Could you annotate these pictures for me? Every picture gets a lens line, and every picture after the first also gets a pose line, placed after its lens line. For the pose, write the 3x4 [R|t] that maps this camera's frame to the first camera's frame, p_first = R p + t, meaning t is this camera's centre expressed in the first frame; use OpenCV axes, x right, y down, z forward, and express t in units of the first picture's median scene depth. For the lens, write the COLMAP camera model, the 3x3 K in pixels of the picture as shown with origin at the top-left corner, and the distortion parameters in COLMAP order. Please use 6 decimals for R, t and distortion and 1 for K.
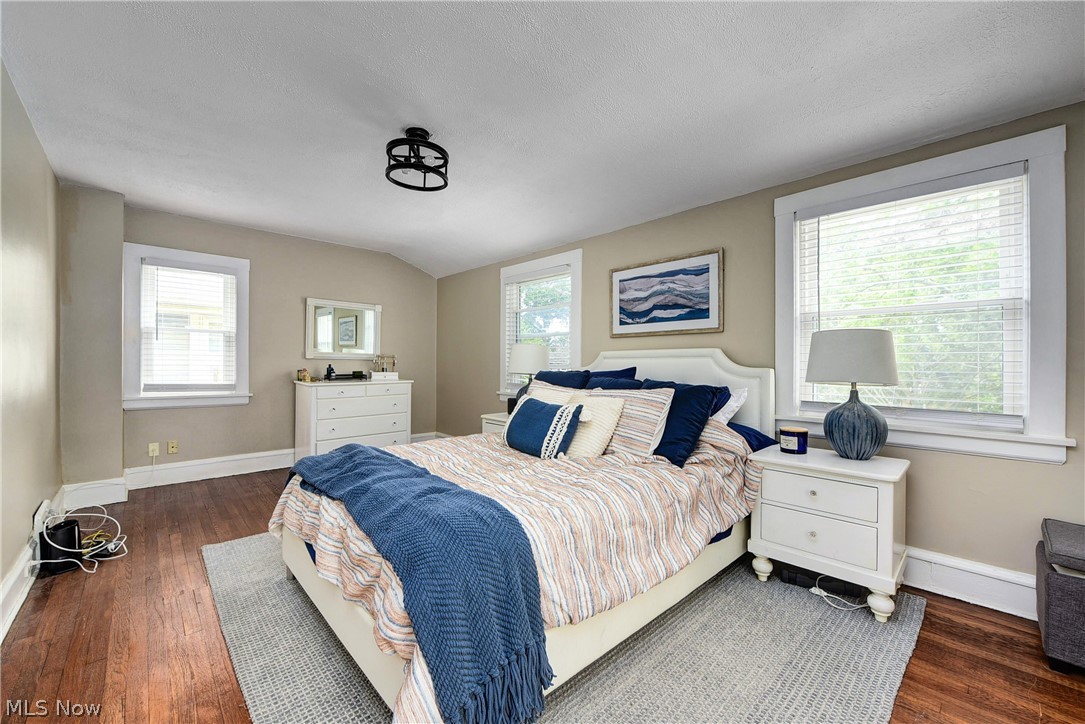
lens RADIAL K [[434.3, 0, 545.5], [0, 434.3, 362.0], [0, 0, 1]] dist [-0.010002, -0.000374]
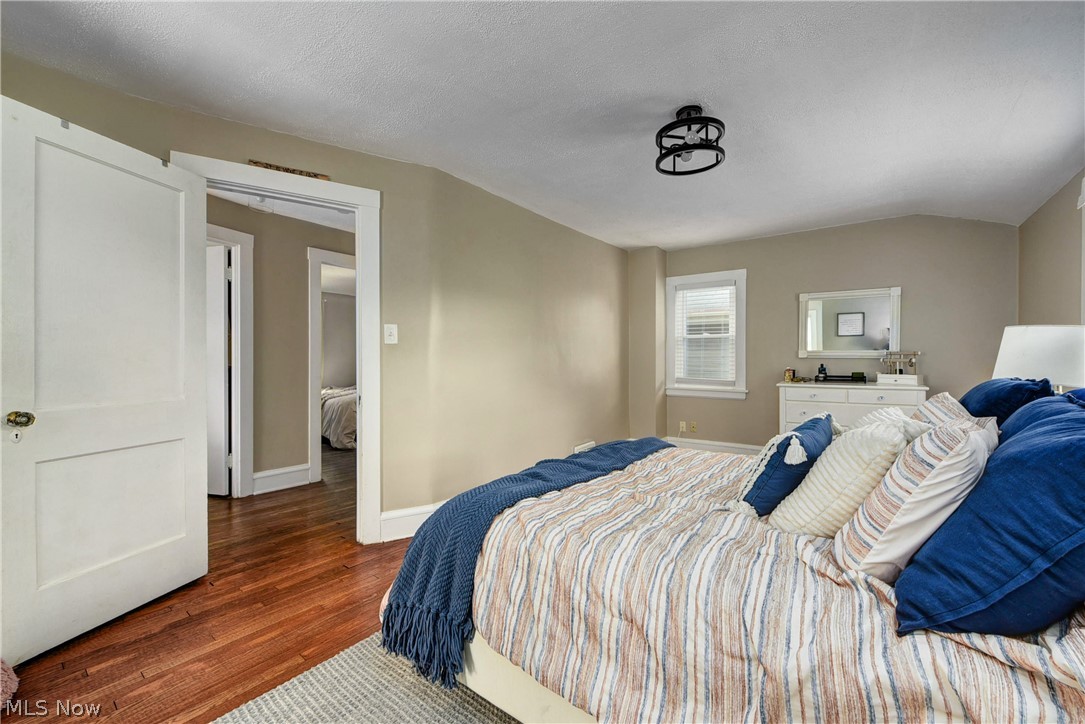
lens RADIAL K [[434.3, 0, 545.5], [0, 434.3, 362.0], [0, 0, 1]] dist [-0.010002, -0.000374]
pose [[0.164806, -0.001707, -0.986324, 0.323412], [0.002641, 0.999996, -0.001289, 0.001141], [0.986322, -0.002392, 0.164810, 0.315746]]
